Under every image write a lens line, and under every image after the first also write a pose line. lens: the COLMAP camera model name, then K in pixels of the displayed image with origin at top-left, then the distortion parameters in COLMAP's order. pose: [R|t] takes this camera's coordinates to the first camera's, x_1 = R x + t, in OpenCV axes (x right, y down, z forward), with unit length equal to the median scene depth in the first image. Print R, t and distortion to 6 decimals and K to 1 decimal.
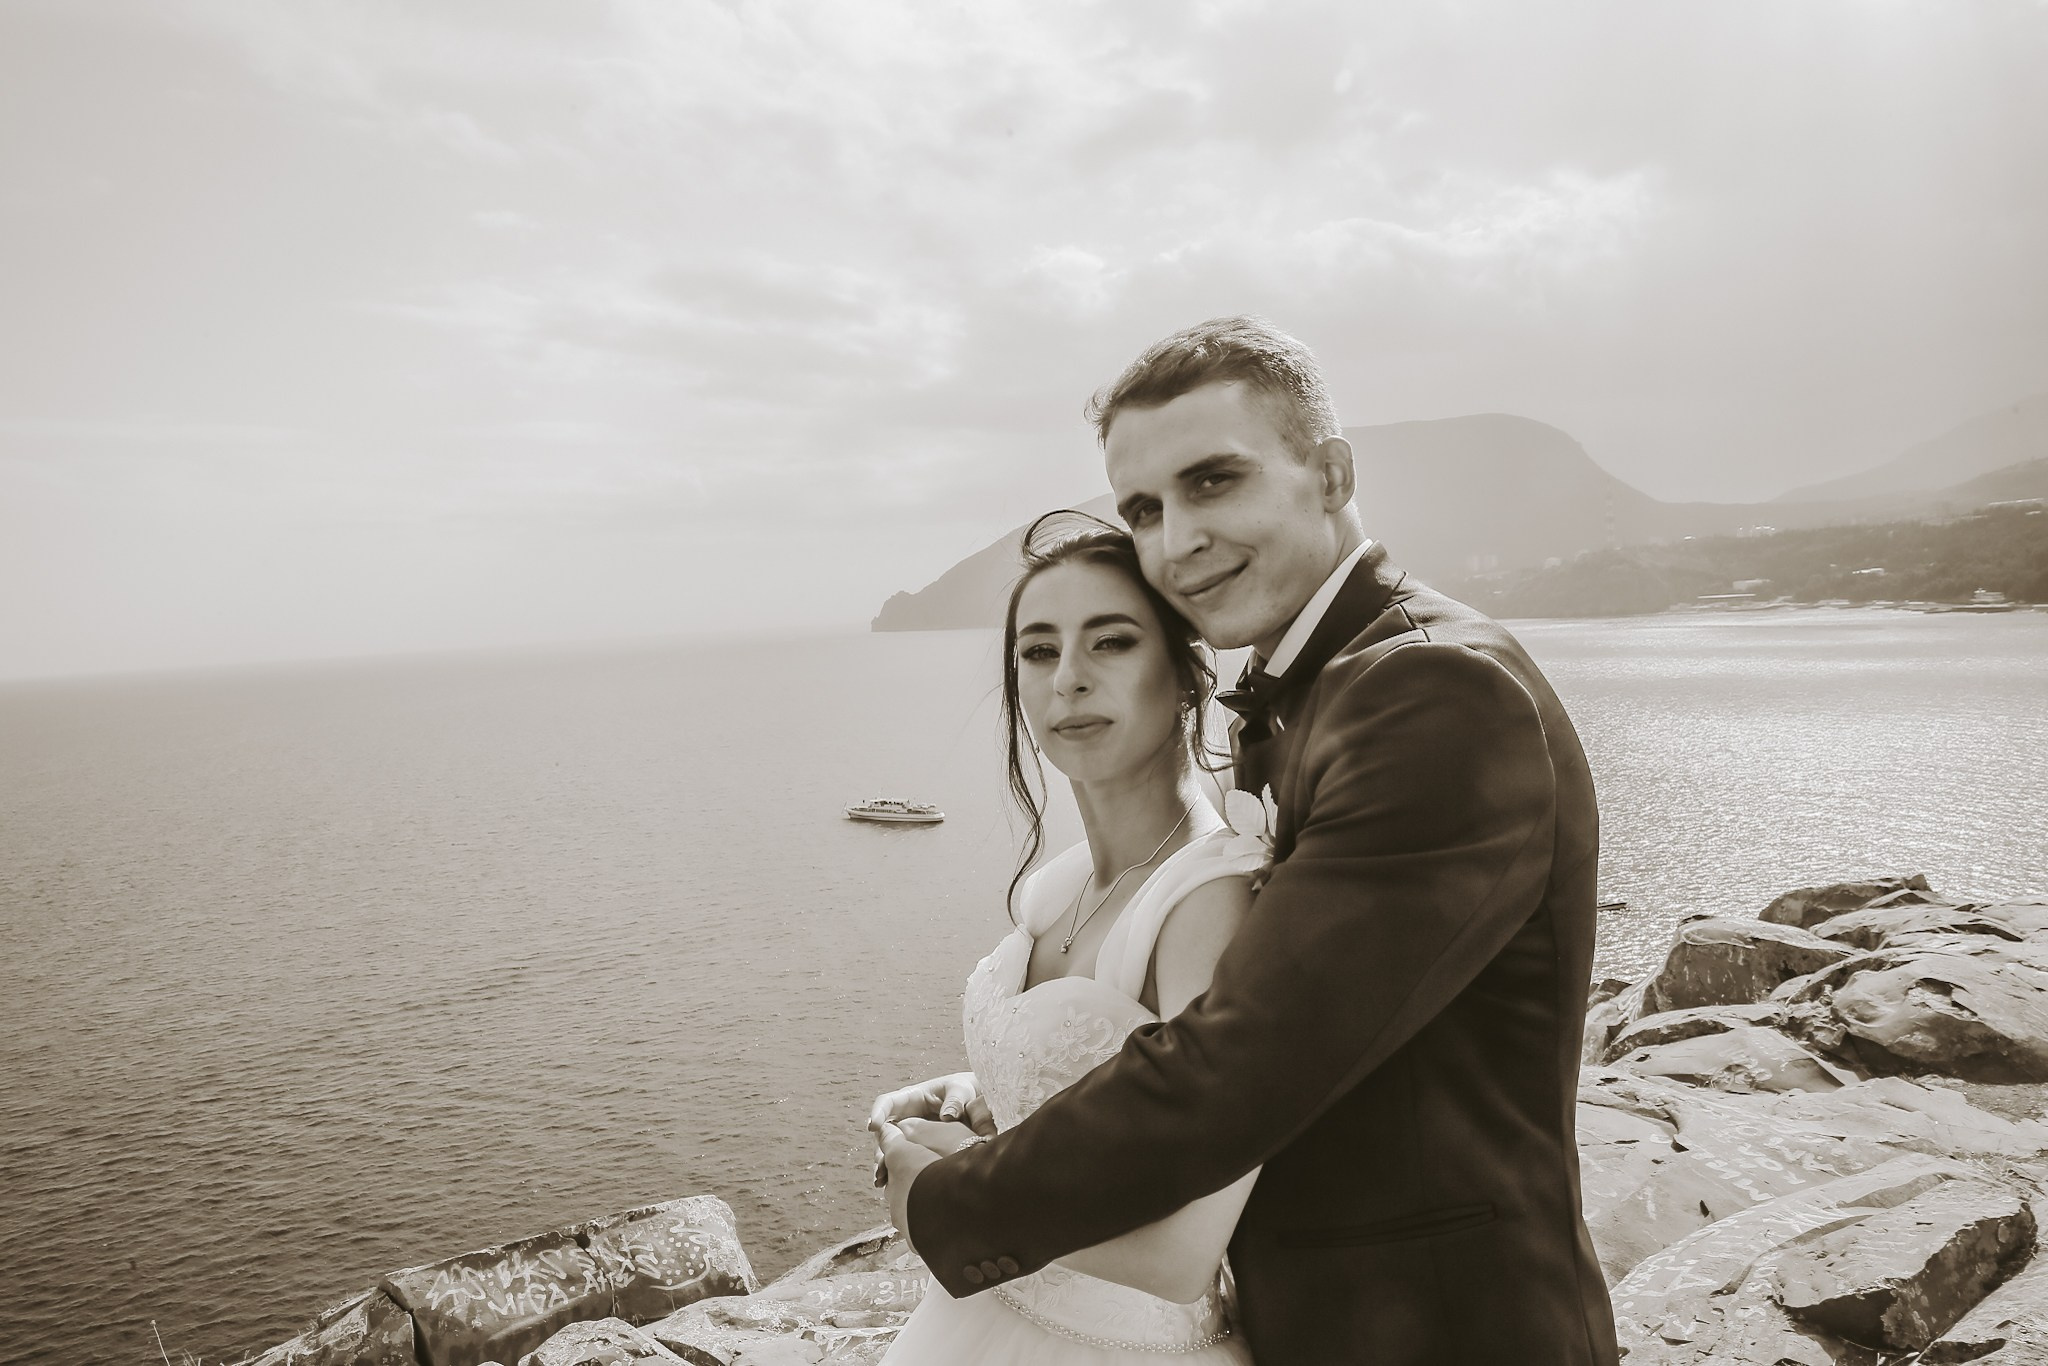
lens RADIAL K [[1390.9, 0, 1017.0], [0, 1390.9, 680.2], [0, 0, 1]] dist [-0.110888, 0.084442]
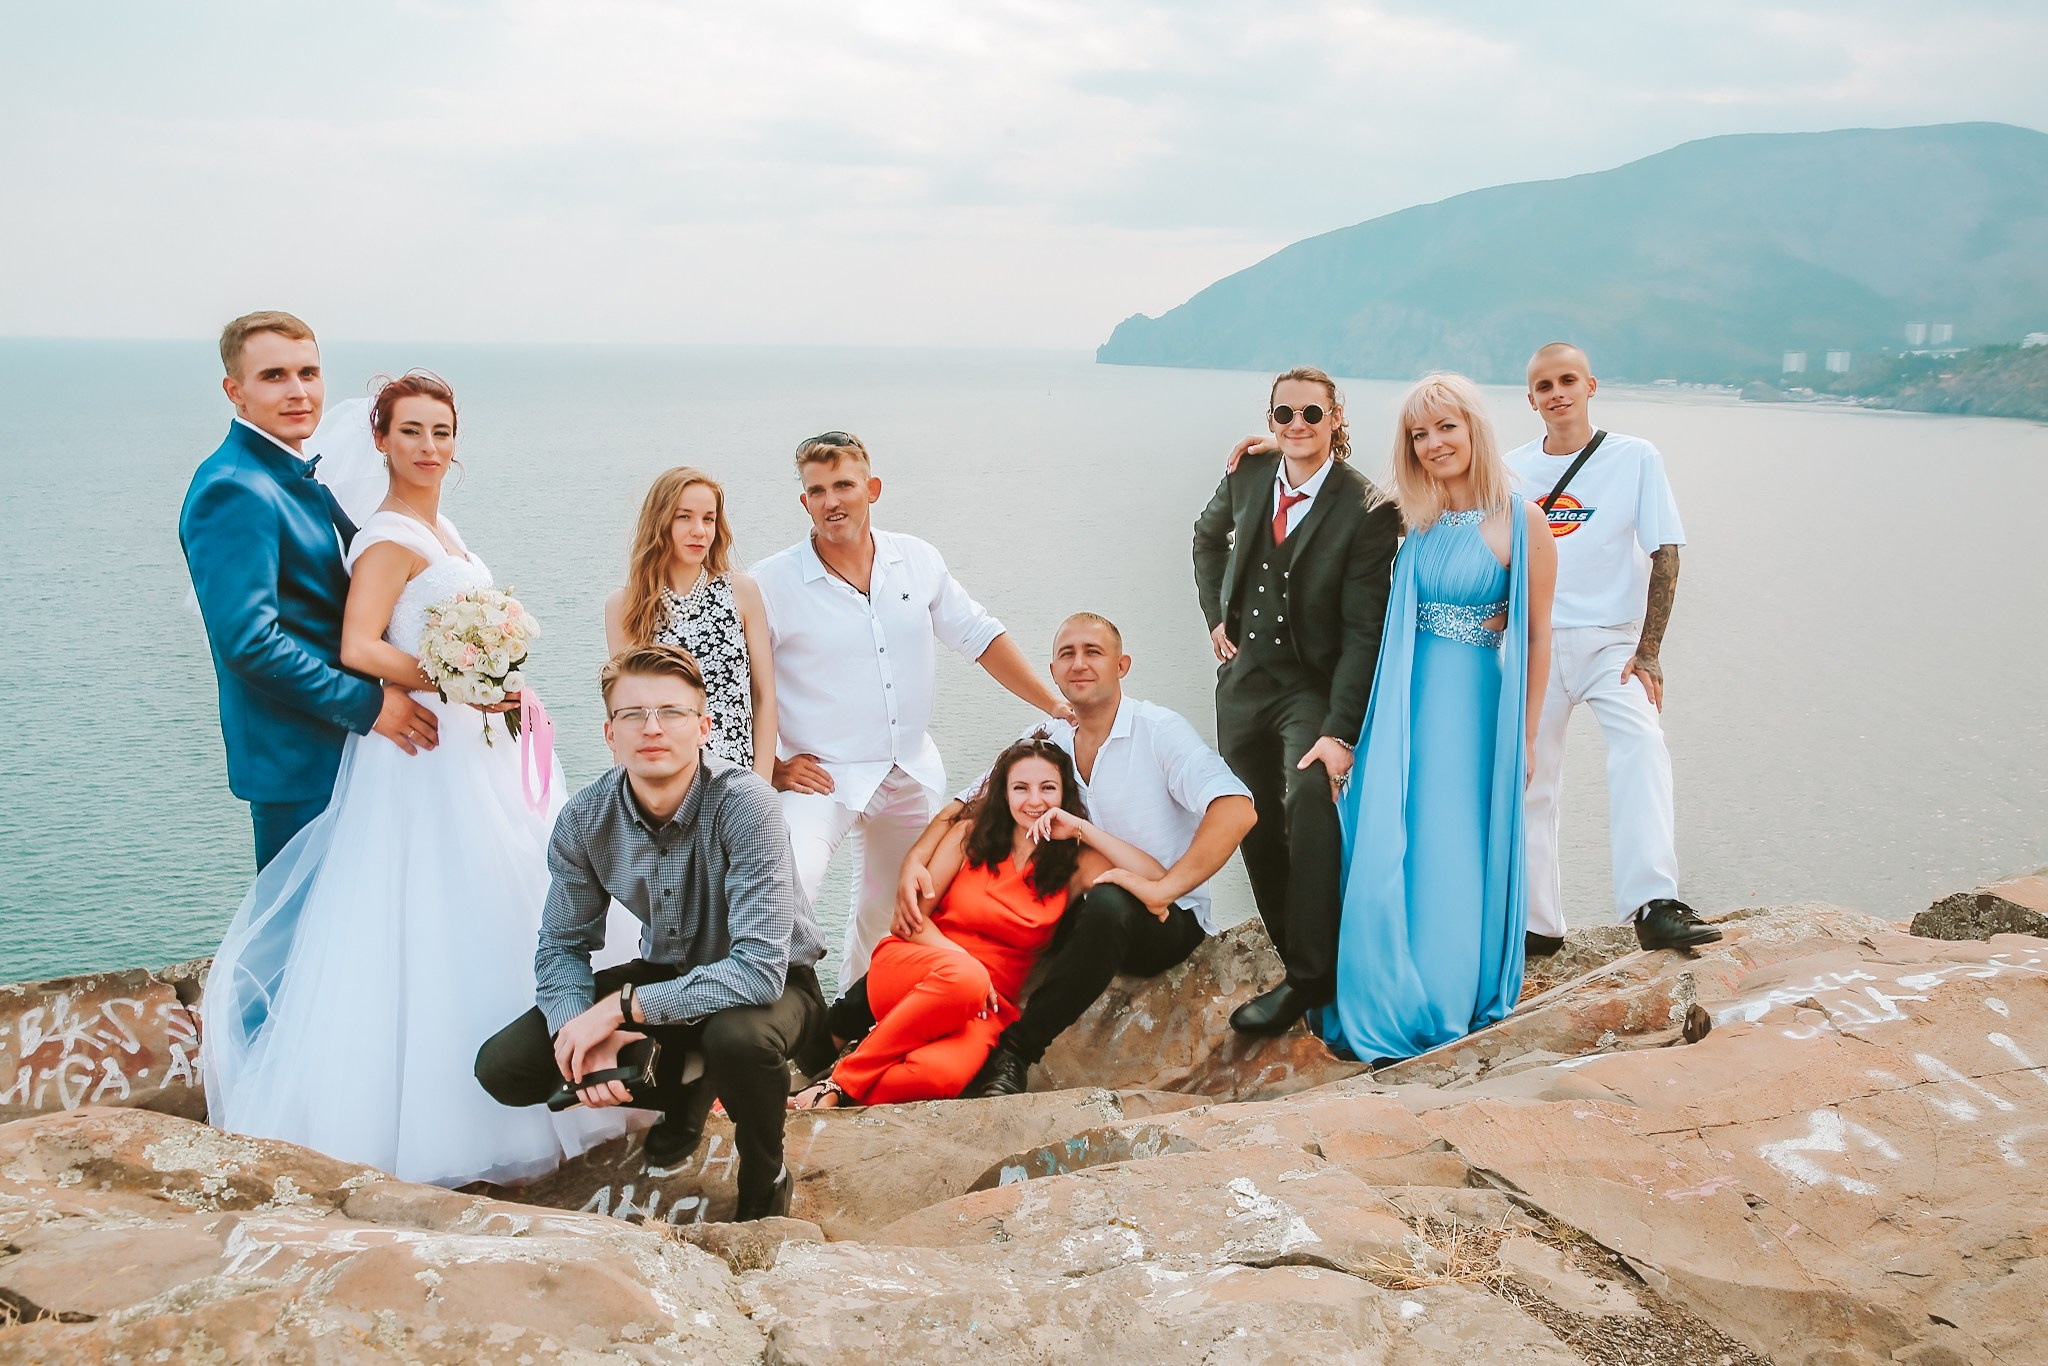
lens RADIAL K [[1738.5, 0, 1010.0], [0, 1738.5, 716.1], [0, 0, 1]] dist [-0.070424, 0.114282]
pose [[0.985352, 0.105689, -0.133833, 0.085516], [-0.082443, 0.982217, 0.168677, 0.166818], [0.149280, -0.155173, 0.976543, 0.406485]]
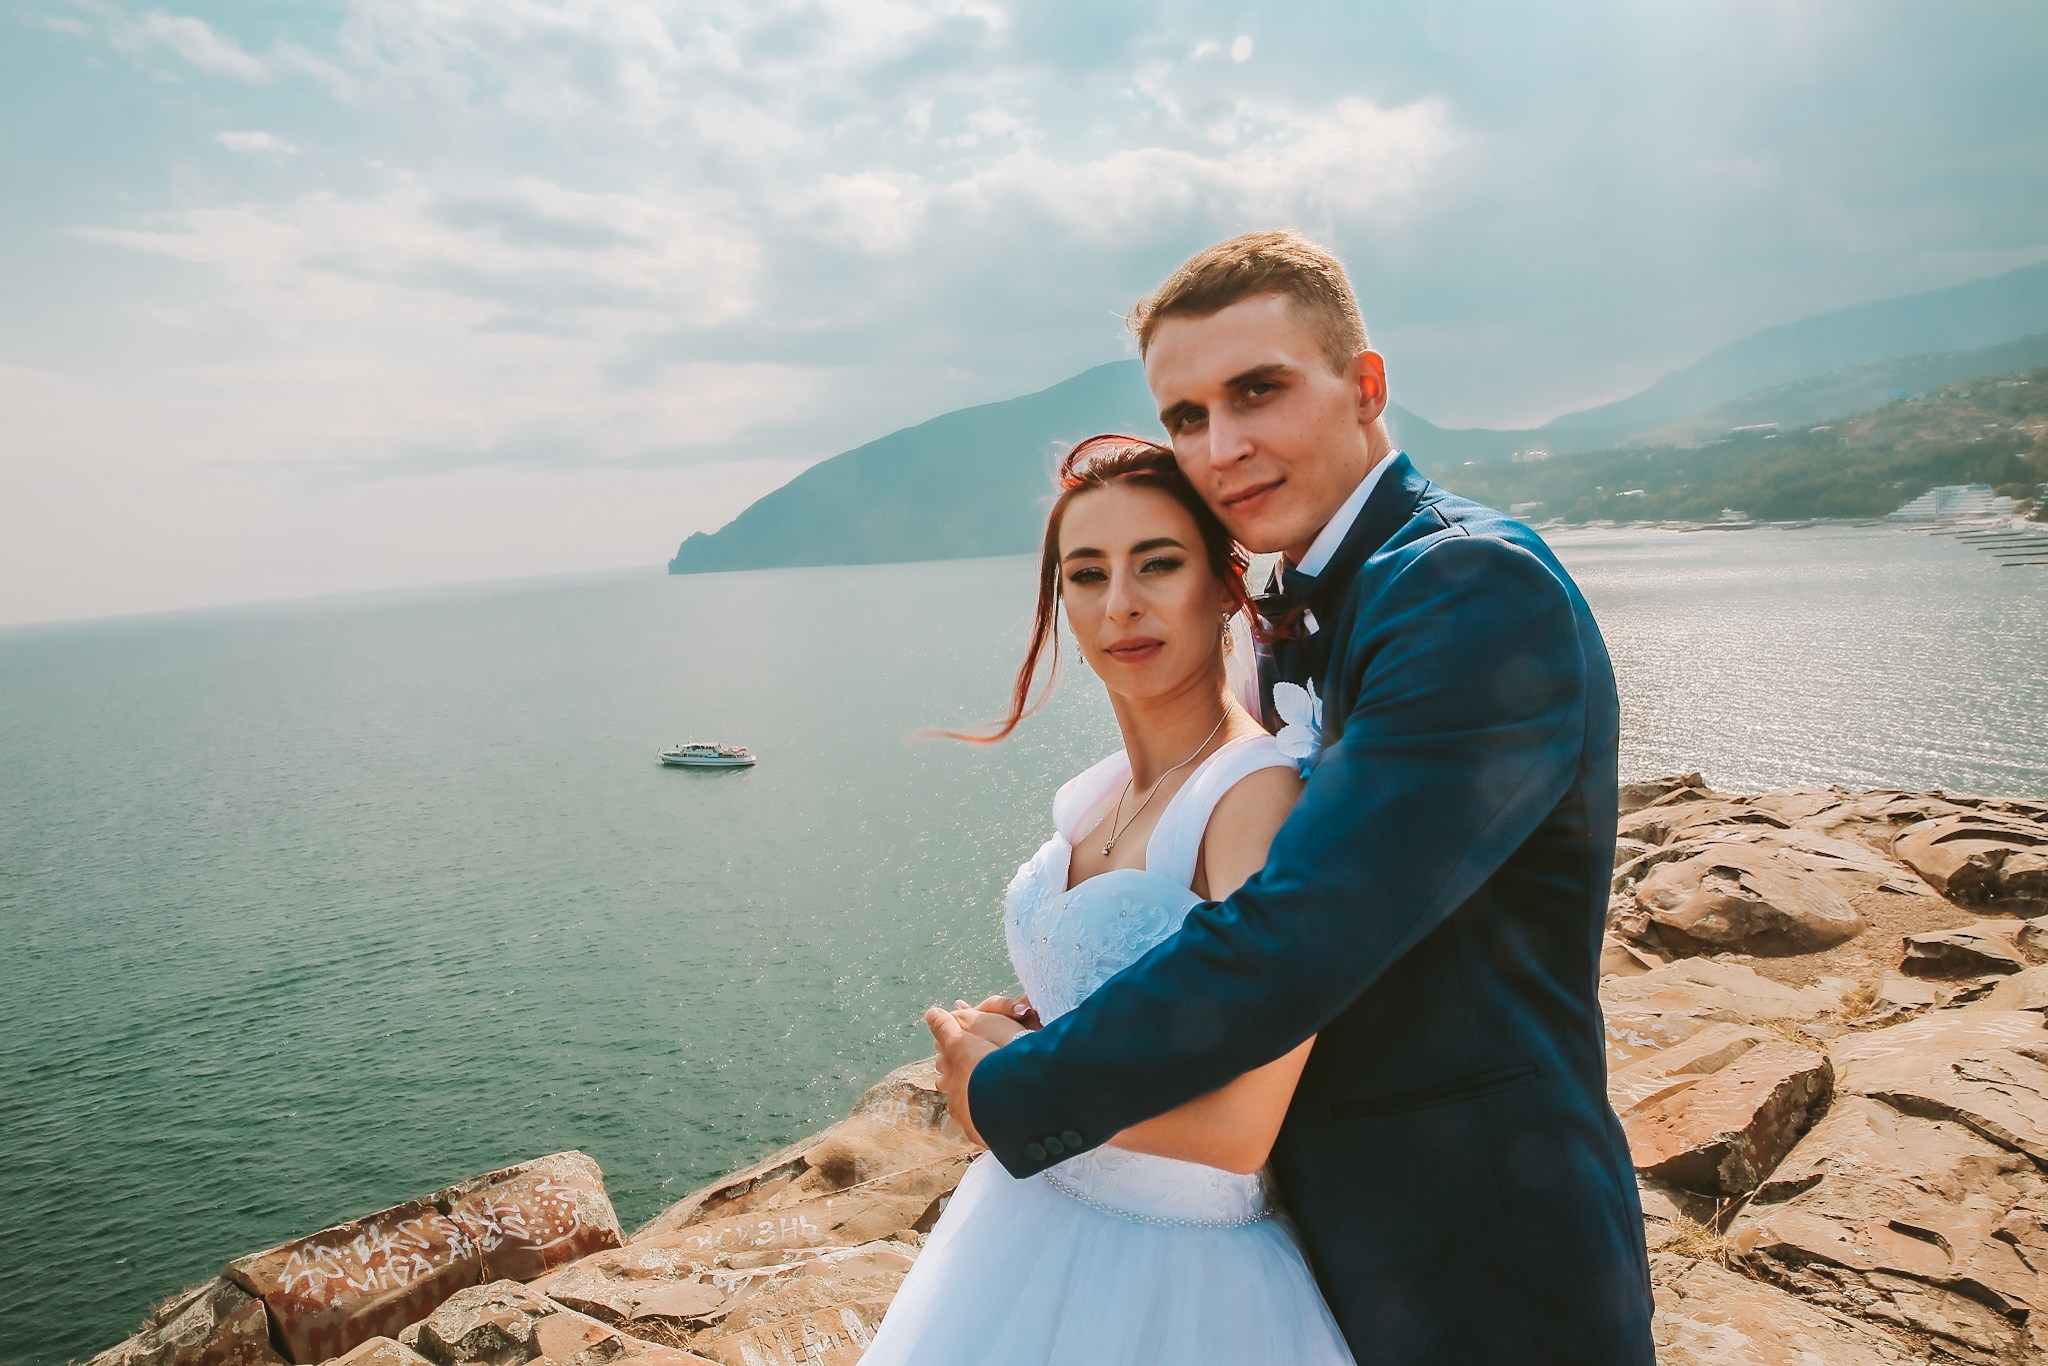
lens RADIAL K [[1393.0, 0, 1020.8], [0, 1393.0, 684.4], [0, 0, 1]] dist [-0.110128, 0.084114]
pose [[0.989239, -0.037073, 0.141537, -0.036308], [0.030074, 0.998232, 0.051268, 0.002597], [-0.143188, -0.046460, 0.988604, 0.001707]]
